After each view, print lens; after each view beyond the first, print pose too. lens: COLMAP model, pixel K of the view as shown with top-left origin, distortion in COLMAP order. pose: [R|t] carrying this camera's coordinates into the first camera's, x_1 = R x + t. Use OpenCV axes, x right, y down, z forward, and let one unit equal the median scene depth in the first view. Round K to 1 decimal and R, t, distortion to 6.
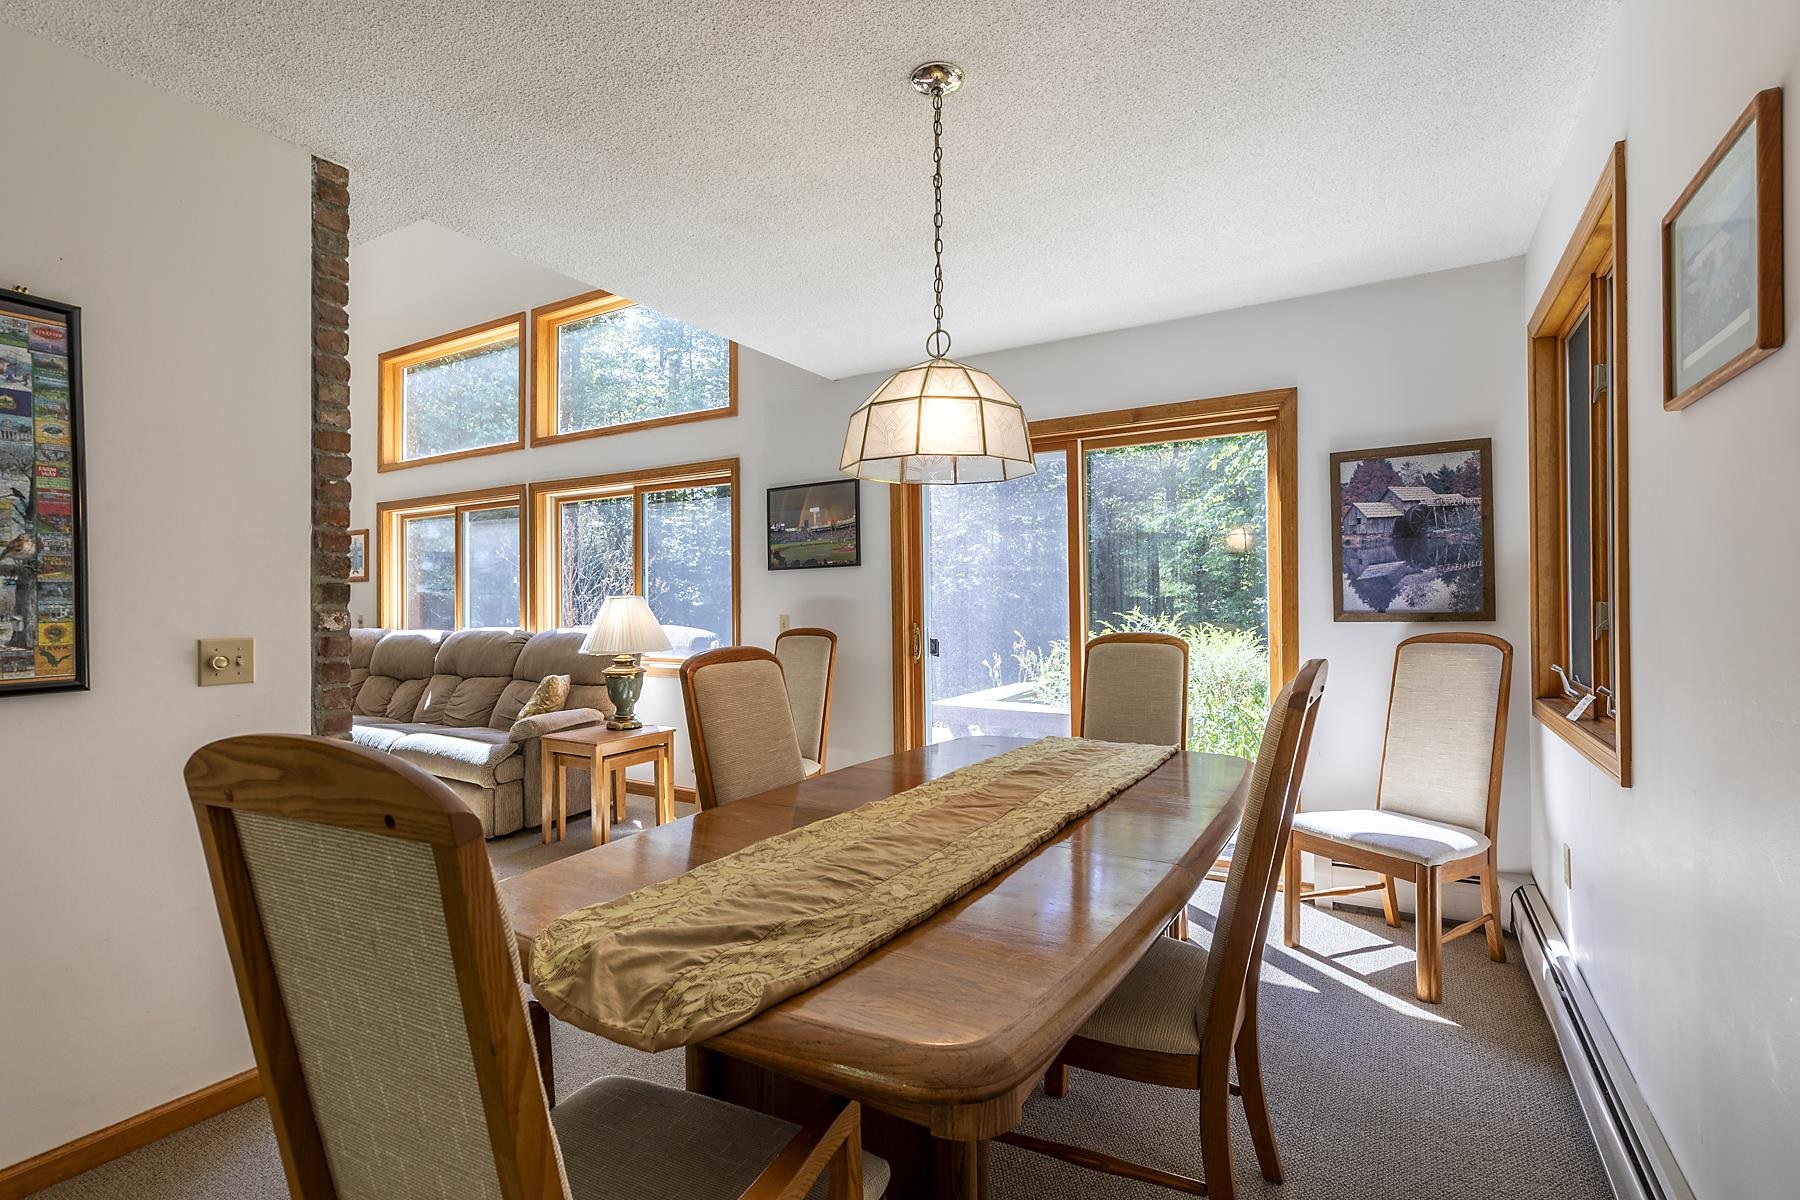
lens RADIAL K [[818.0, 0, 937.0], [0, 818.0, 601.5], [0, 0, 1]] dist [0.003805, -0.000452]
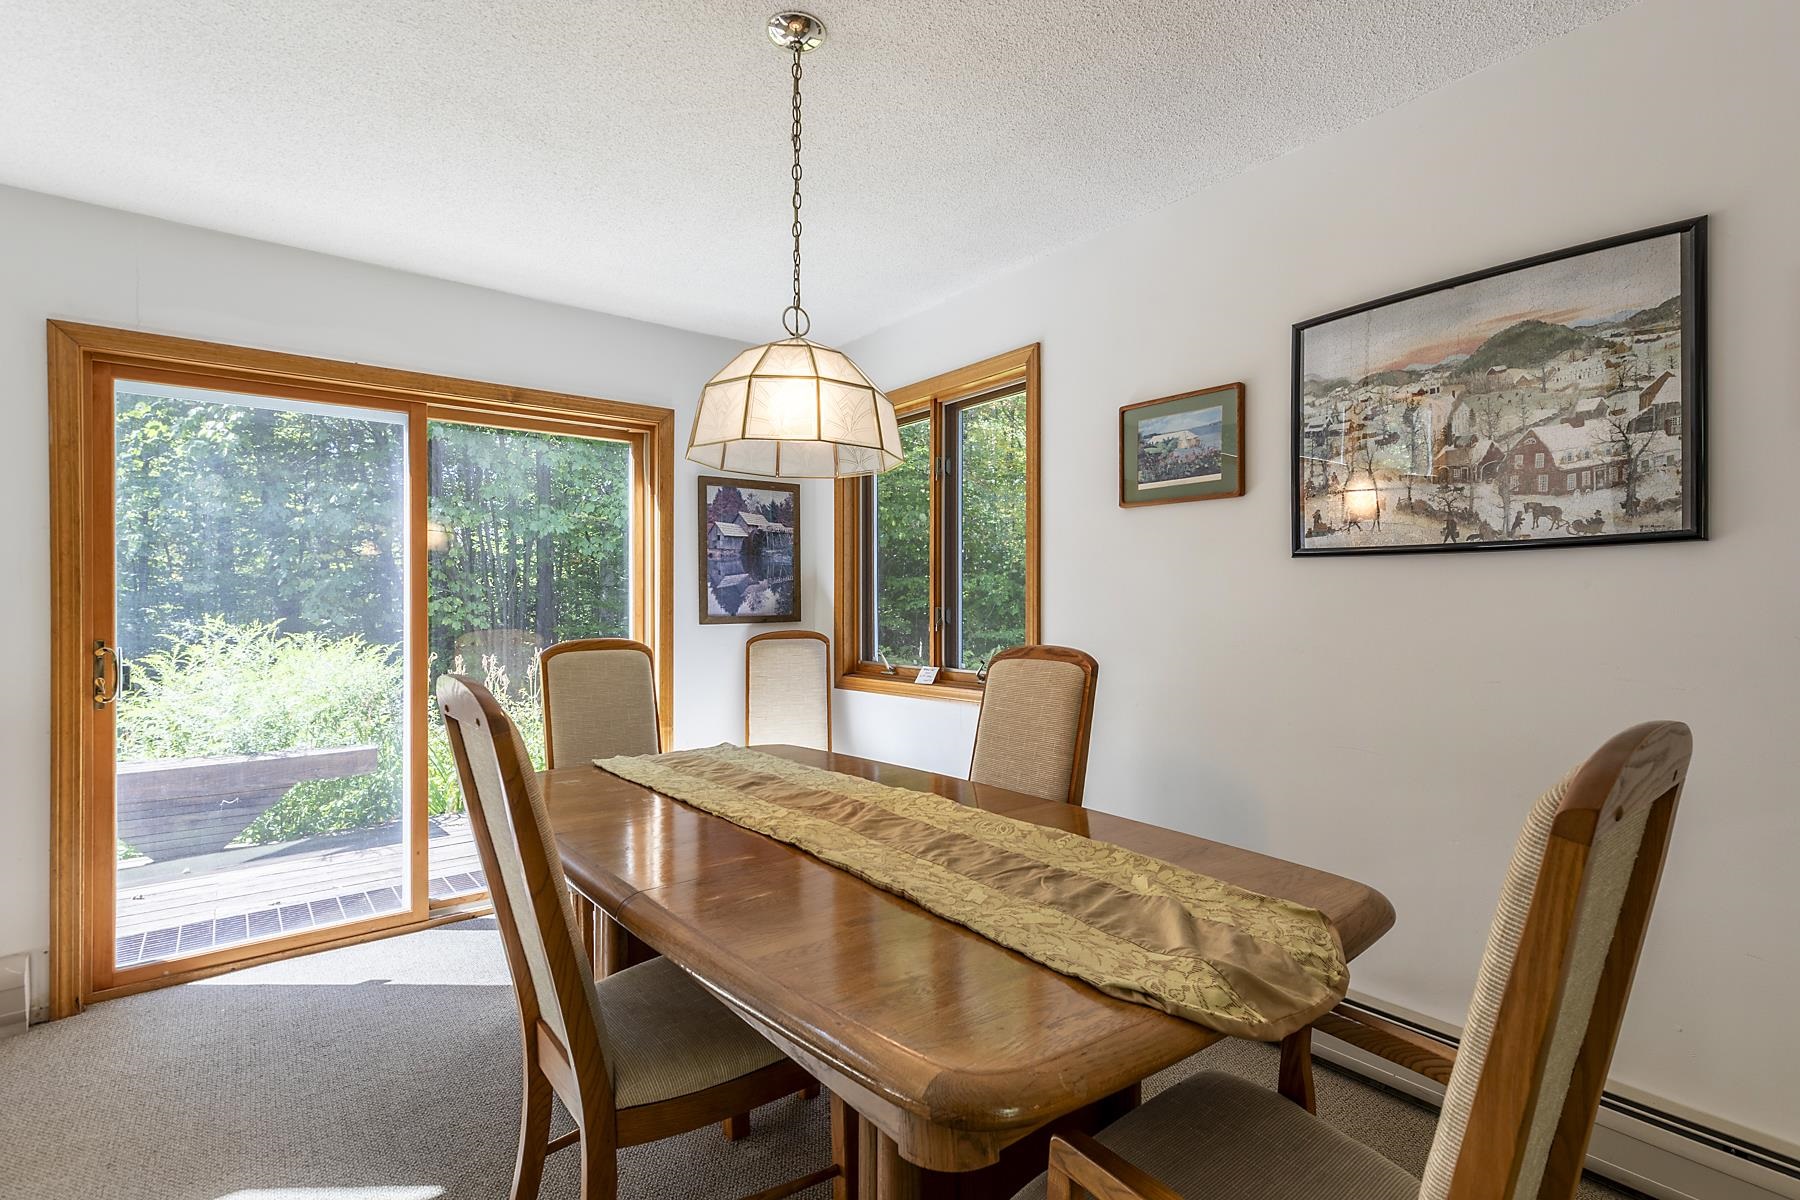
lens RADIAL K [[818.0, 0, 898.0], [0, 818.0, 607.2], [0, 0, 1]] dist [0.003805, -0.000452]
pose [[0.384628, 0.003141, 0.923066, -0.472489], [-0.001802, 0.999995, -0.002652, 0.003312], [-0.923070, -0.000643, 0.384632, 0.324753]]
